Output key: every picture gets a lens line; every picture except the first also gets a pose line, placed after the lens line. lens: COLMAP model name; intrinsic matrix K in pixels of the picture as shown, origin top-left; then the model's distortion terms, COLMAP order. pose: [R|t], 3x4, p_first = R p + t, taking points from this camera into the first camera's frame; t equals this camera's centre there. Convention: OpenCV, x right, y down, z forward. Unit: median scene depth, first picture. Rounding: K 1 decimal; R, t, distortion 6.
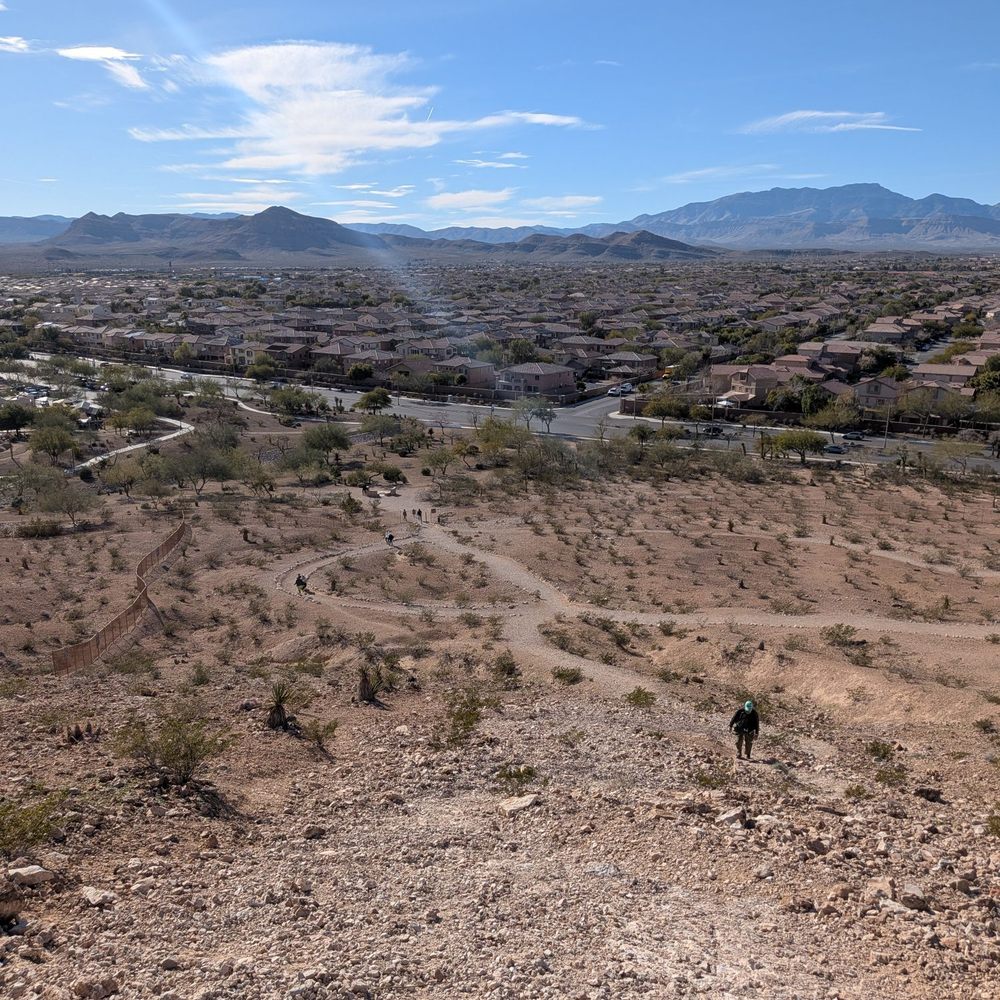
lens RADIAL K [[1074.2, 0, 500.0], [0, 1074.2, 500.0], [0, 0, 1]] dist [0.142726, -0.542407]
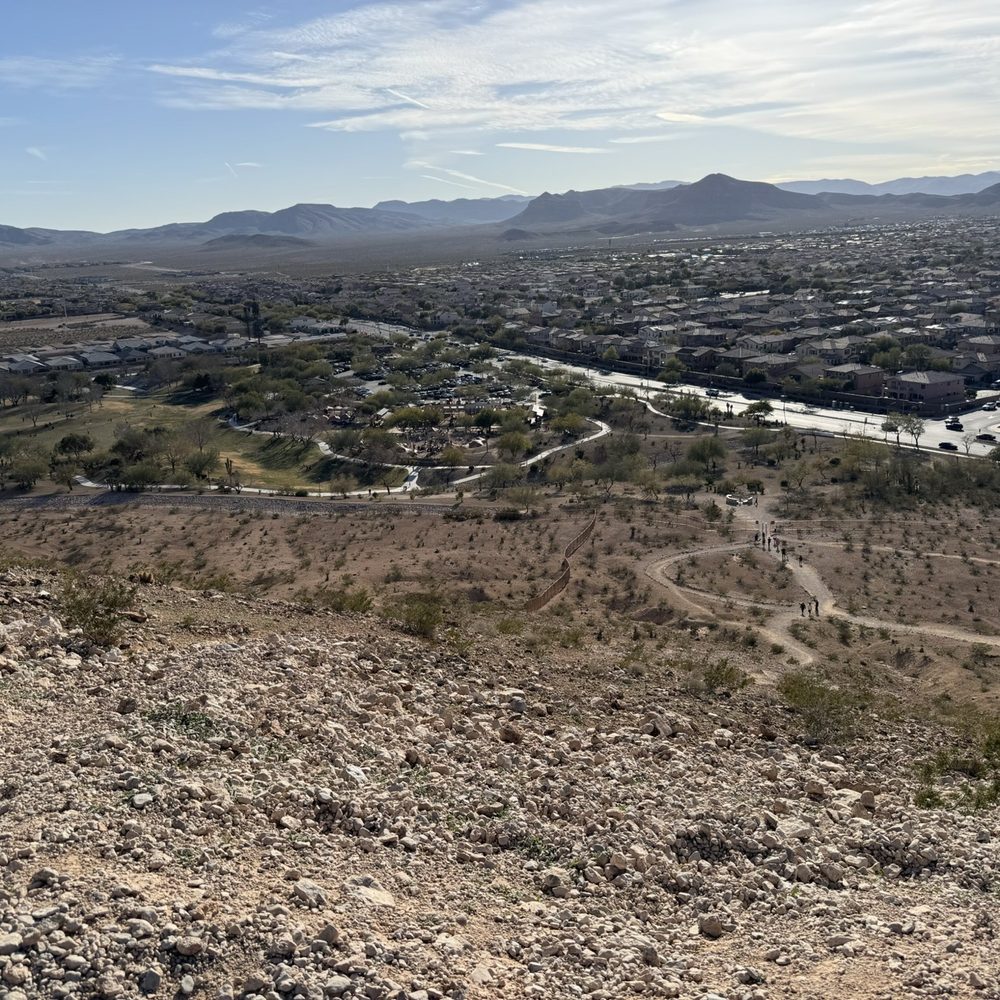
lens RADIAL K [[1074.2, 0, 500.0], [0, 1074.2, 500.0], [0, 0, 1]] dist [0.142726, -0.542407]
pose [[0.925500, 0.099252, -0.365513, 0.090559], [-0.083081, 0.994750, 0.059750, -0.056059], [0.369524, -0.024931, 0.928887, -0.303657]]
